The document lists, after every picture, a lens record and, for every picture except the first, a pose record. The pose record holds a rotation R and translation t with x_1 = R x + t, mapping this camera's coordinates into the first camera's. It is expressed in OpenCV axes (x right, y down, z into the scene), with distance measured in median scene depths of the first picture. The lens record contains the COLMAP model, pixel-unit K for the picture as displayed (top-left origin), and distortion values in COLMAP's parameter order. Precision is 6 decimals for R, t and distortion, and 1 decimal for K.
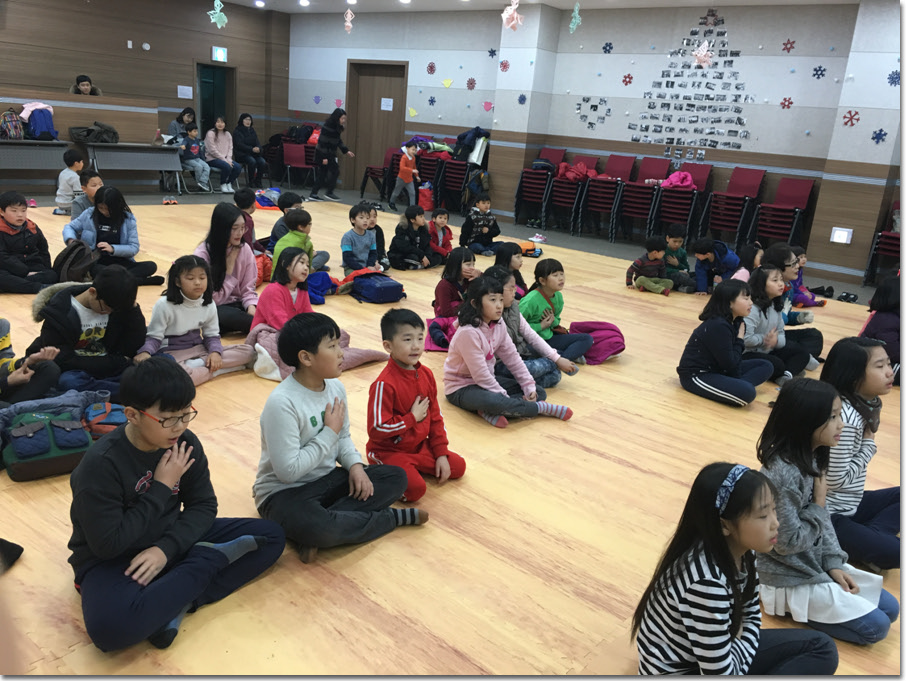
lens RADIAL K [[764.1, 0, 448.9], [0, 764.1, 338.4], [0, 0, 1]] dist [0.090763, -0.124188]
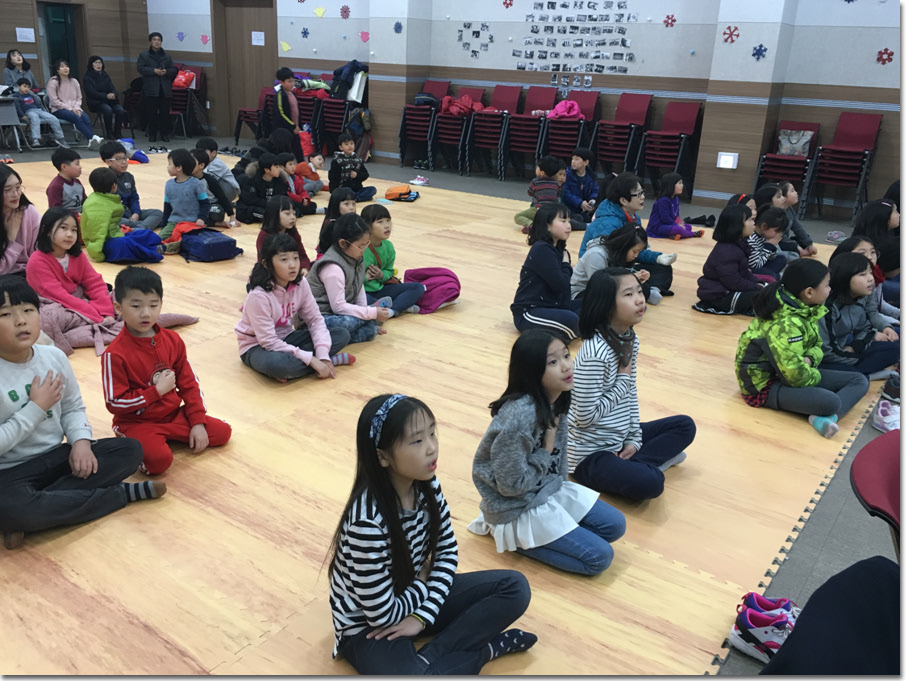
lens RADIAL K [[823.5, 0, 449.0], [0, 823.5, 338.5], [0, 0, 1]] dist [0.089120, -0.122403]
pose [[0.995252, -0.068045, 0.069589, 0.141959], [0.064051, 0.996254, 0.058091, 0.007409], [-0.073281, -0.053358, 0.995883, -0.012615]]
